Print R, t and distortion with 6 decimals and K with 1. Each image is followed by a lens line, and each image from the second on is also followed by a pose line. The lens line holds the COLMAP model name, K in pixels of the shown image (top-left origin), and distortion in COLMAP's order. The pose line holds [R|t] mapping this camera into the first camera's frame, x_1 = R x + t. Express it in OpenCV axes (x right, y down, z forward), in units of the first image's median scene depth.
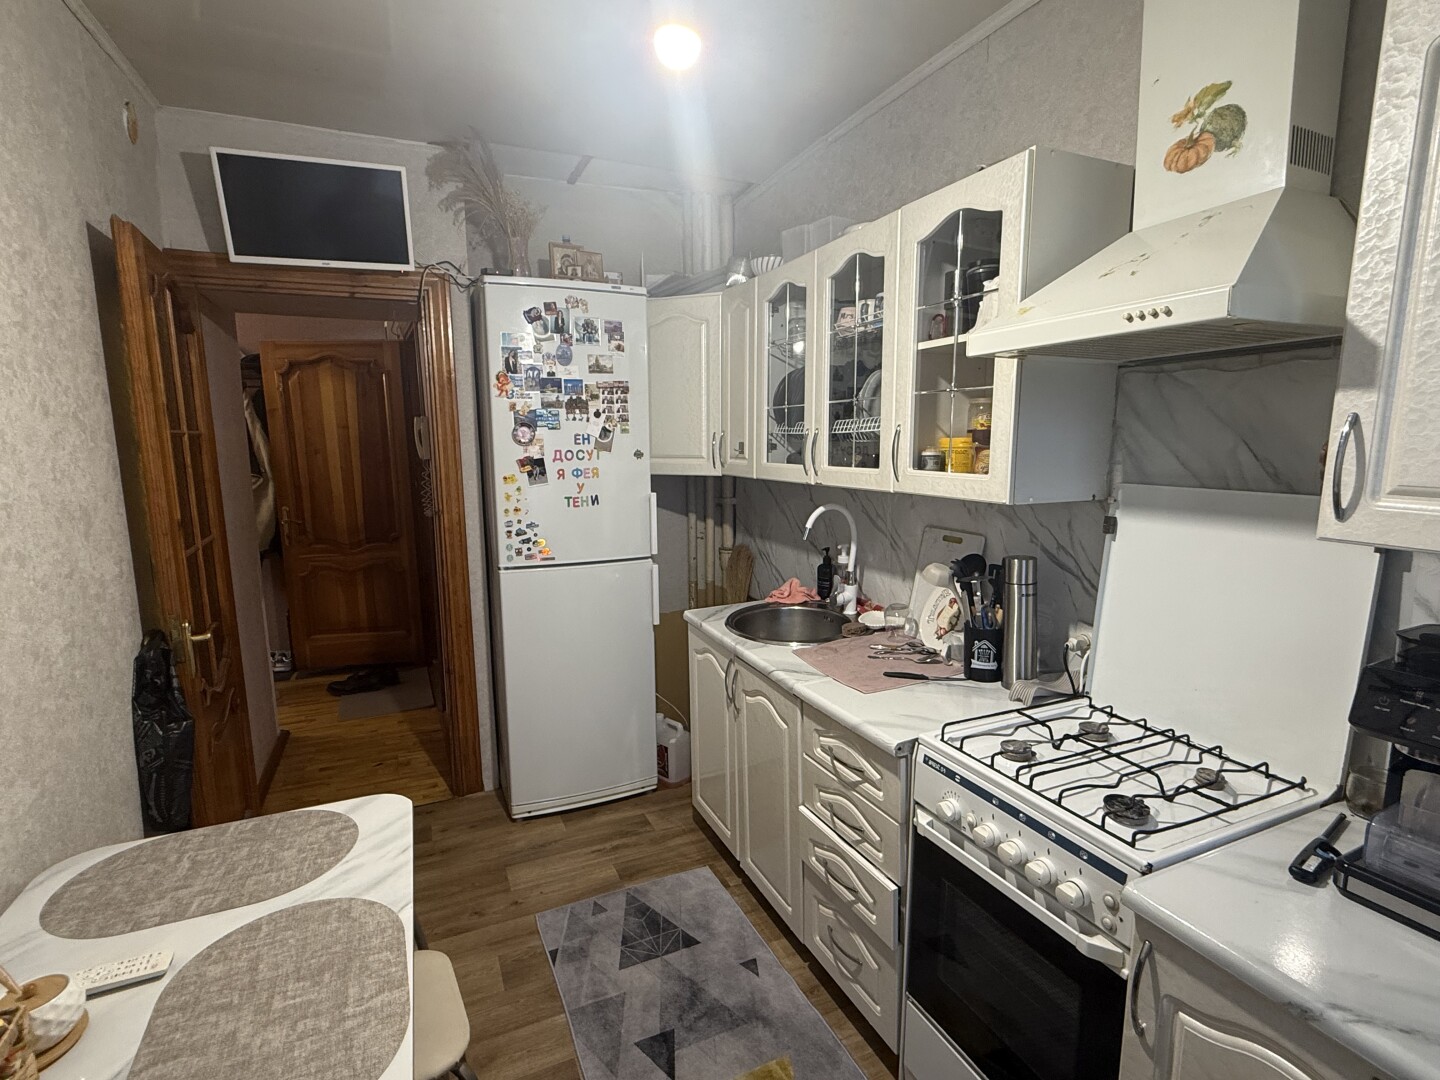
lens RADIAL K [[711.5, 0, 720.0], [0, 711.5, 540.0], [0, 0, 1]] dist [-0.018888, 0.000074]
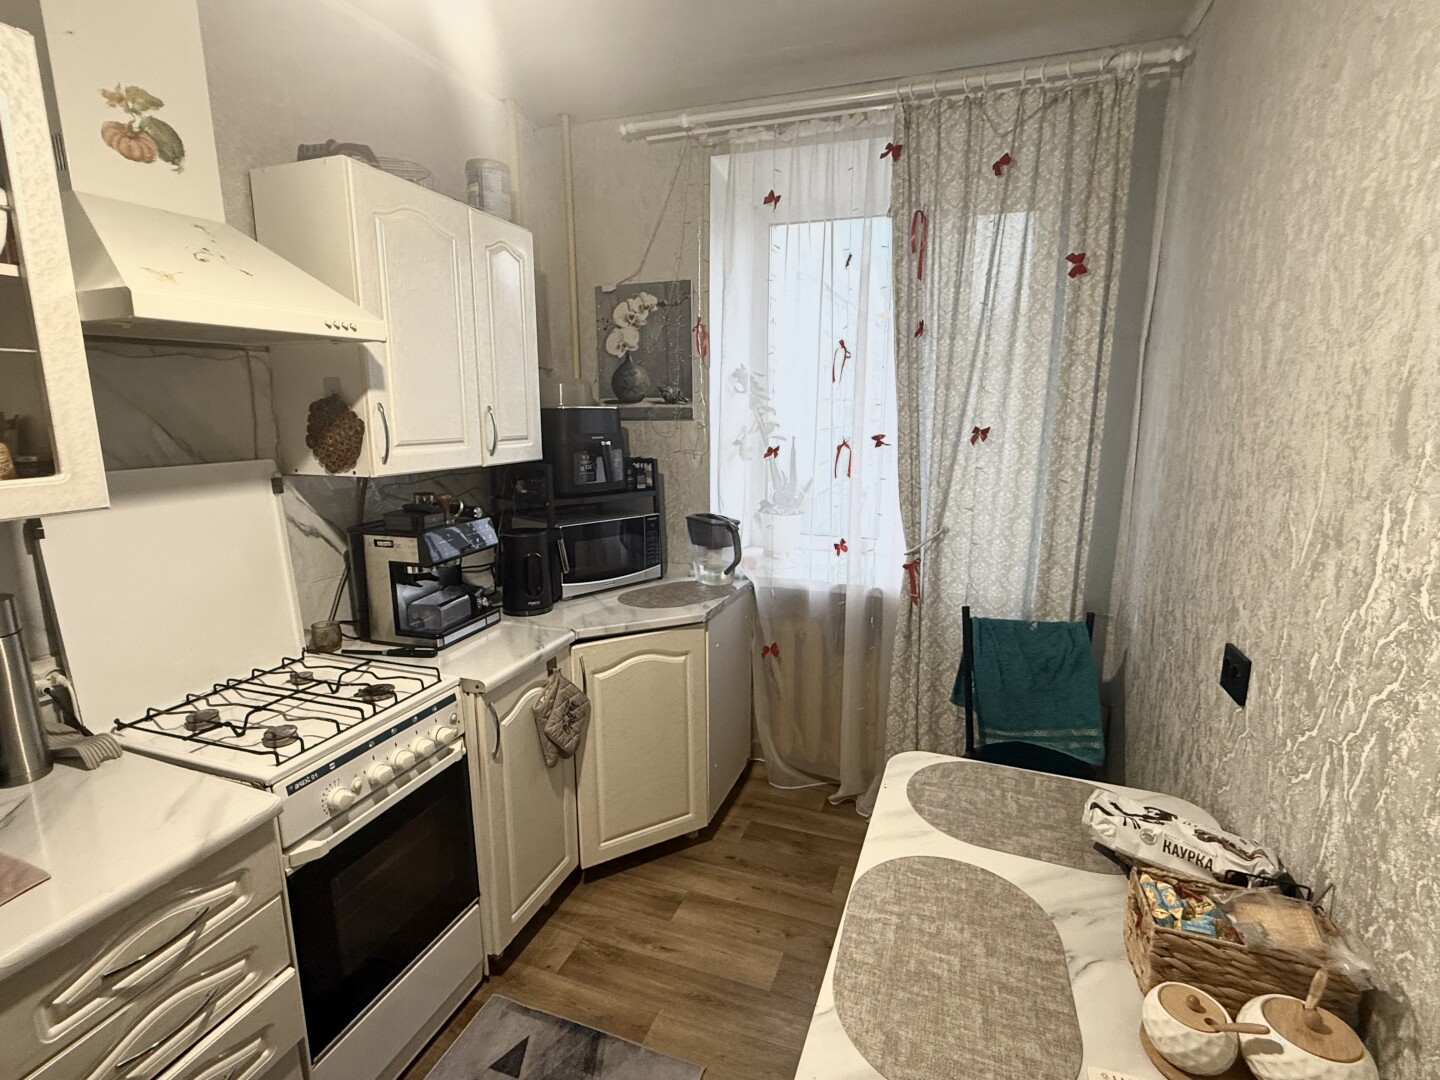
lens RADIAL K [[711.5, 0, 720.0], [0, 711.5, 540.0], [0, 0, 1]] dist [-0.018888, 0.000074]
pose [[-0.727810, -0.121361, 0.674955, -0.712353], [0.101439, 0.954338, 0.280977, -0.194595], [-0.678236, 0.272965, -0.682266, 1.261447]]
